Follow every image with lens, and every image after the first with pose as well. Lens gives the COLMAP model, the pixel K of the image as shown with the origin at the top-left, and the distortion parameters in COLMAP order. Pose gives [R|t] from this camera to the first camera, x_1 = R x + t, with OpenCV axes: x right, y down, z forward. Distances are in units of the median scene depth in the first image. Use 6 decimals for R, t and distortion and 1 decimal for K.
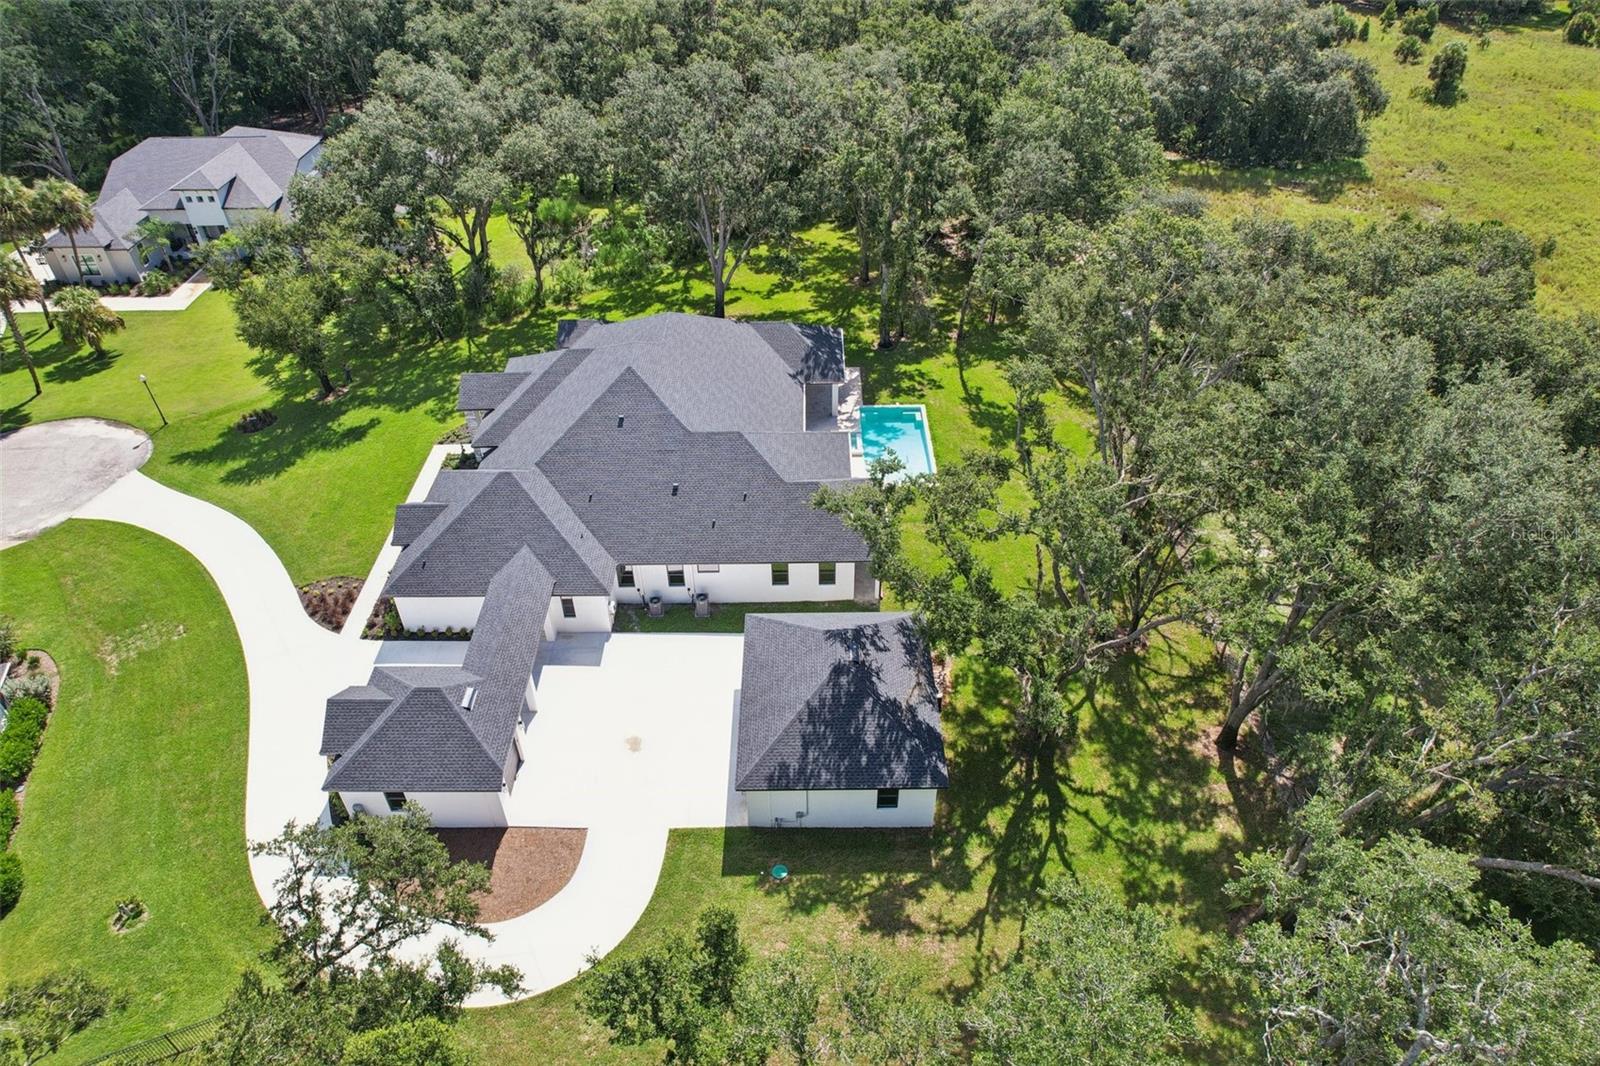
lens RADIAL K [[1009.0, 0, 800.0], [0, 1009.0, 533.0], [0, 0, 1]] dist [-0.026228, -0.000485]
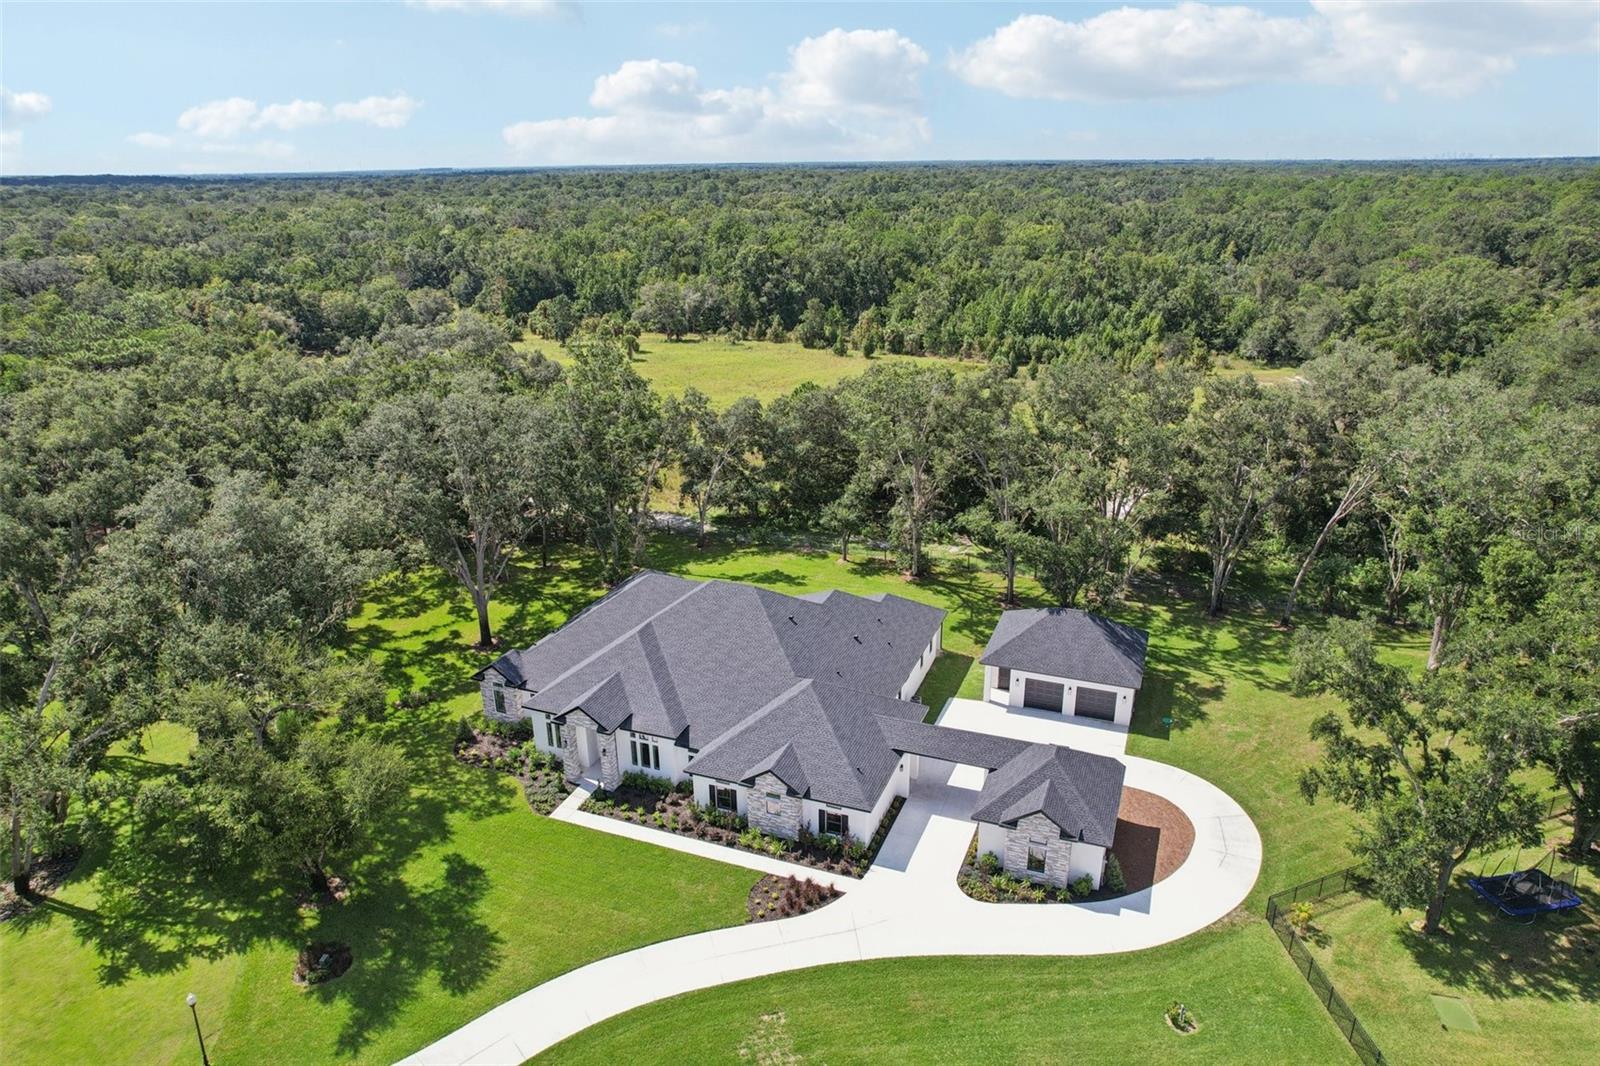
lens RADIAL K [[1030.2, 0, 806.4], [0, 1030.2, 525.8], [0, 0, 1]] dist [-0.080354, 0.071149]
pose [[0.374860, -0.302281, 0.876417, -1.144478], [0.589475, 0.807358, 0.026332, -0.217795], [-0.715541, 0.506754, 0.480833, 0.351374]]
